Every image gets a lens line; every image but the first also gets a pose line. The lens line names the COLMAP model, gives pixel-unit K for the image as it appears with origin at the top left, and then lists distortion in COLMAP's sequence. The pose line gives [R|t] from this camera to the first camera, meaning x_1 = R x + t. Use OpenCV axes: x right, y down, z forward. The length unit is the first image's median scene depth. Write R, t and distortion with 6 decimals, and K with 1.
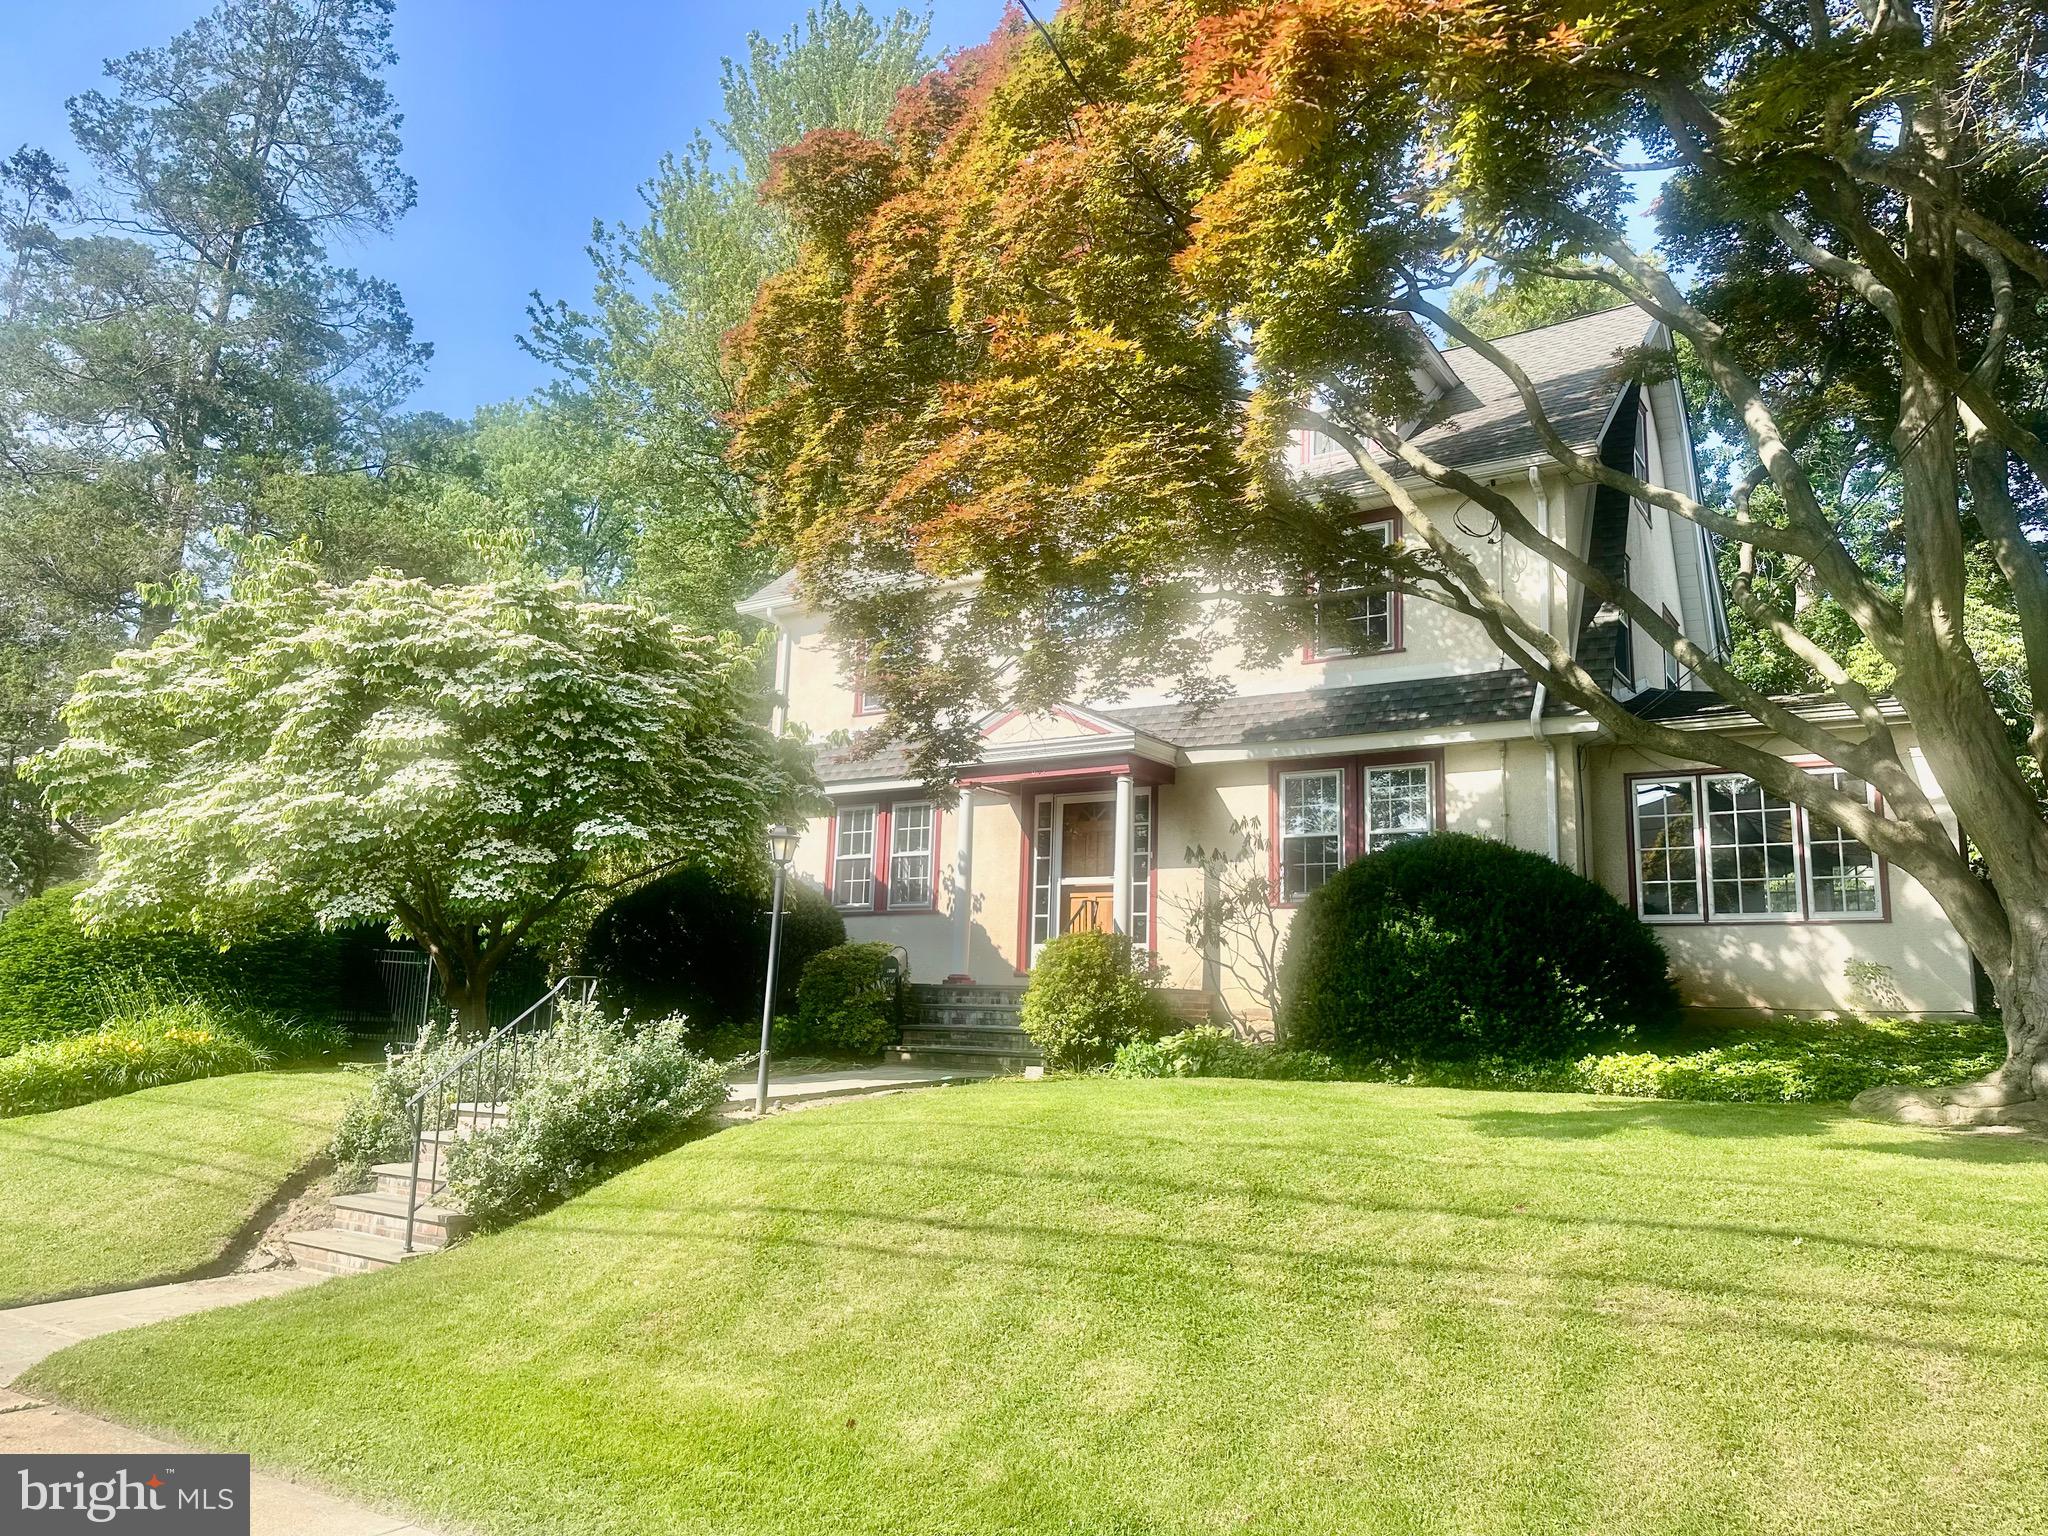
lens RADIAL K [[1439.7, 0, 1024.0], [0, 1439.7, 768.0], [0, 0, 1]] dist [0.005015, 0.000445]
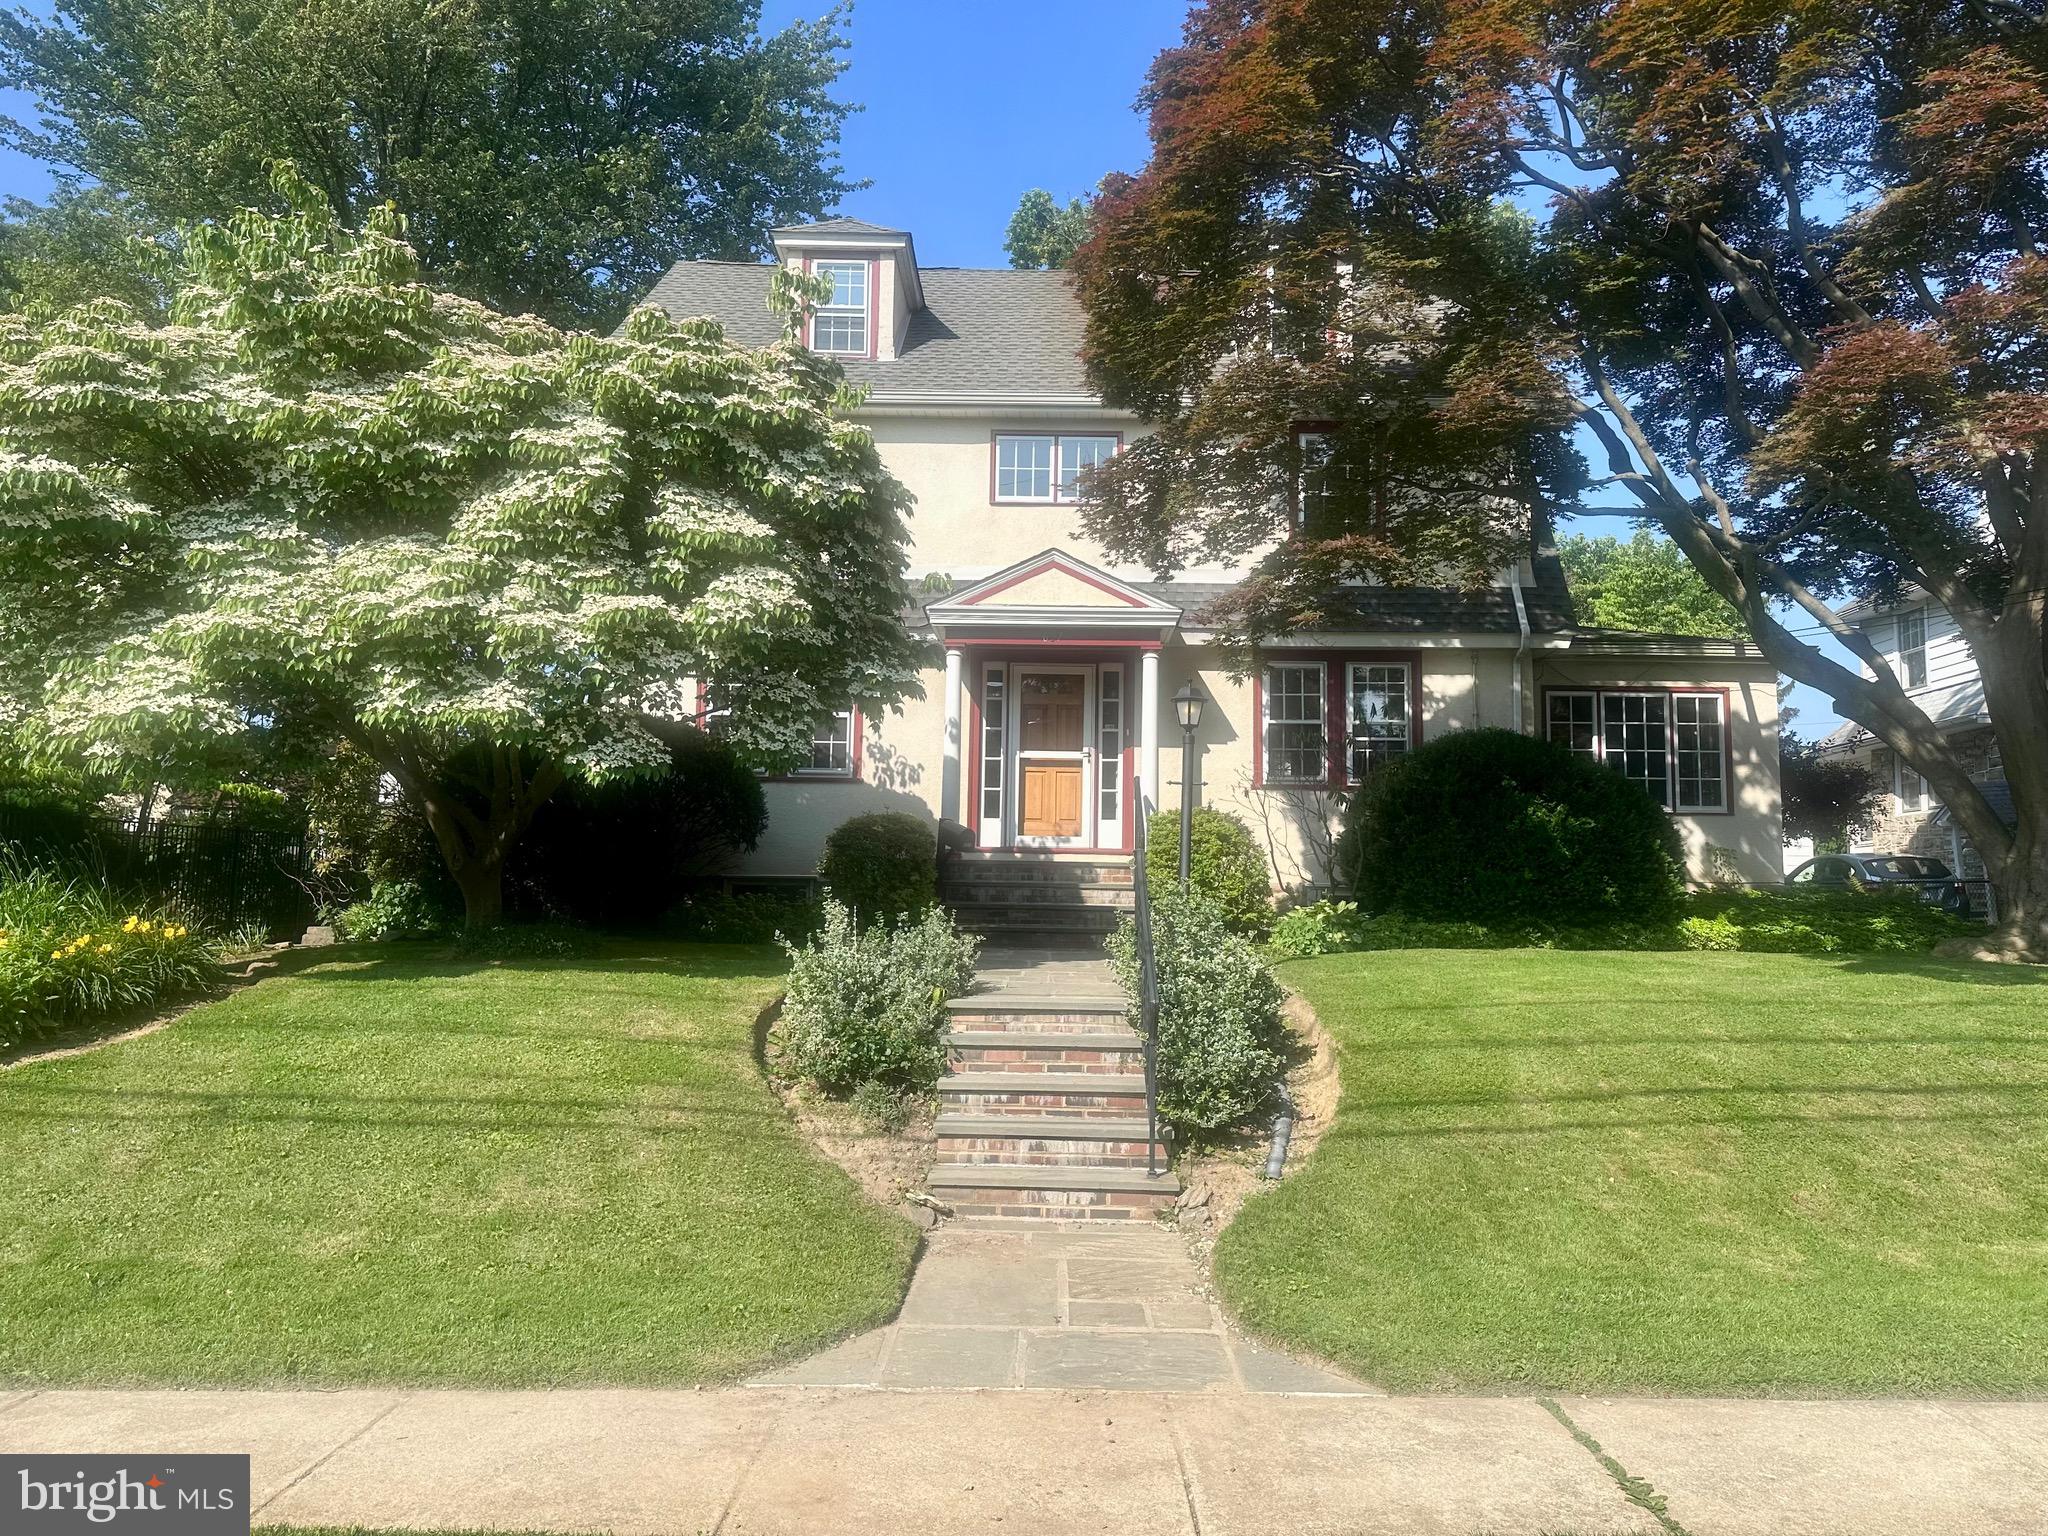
lens RADIAL K [[1439.7, 0, 1024.0], [0, 1439.7, 768.0], [0, 0, 1]] dist [0.005015, 0.000445]
pose [[0.825191, 0.036576, 0.563668, -0.593349], [-0.086556, 0.994304, 0.062195, 0.032644], [-0.558182, -0.100111, 0.823657, 0.245500]]
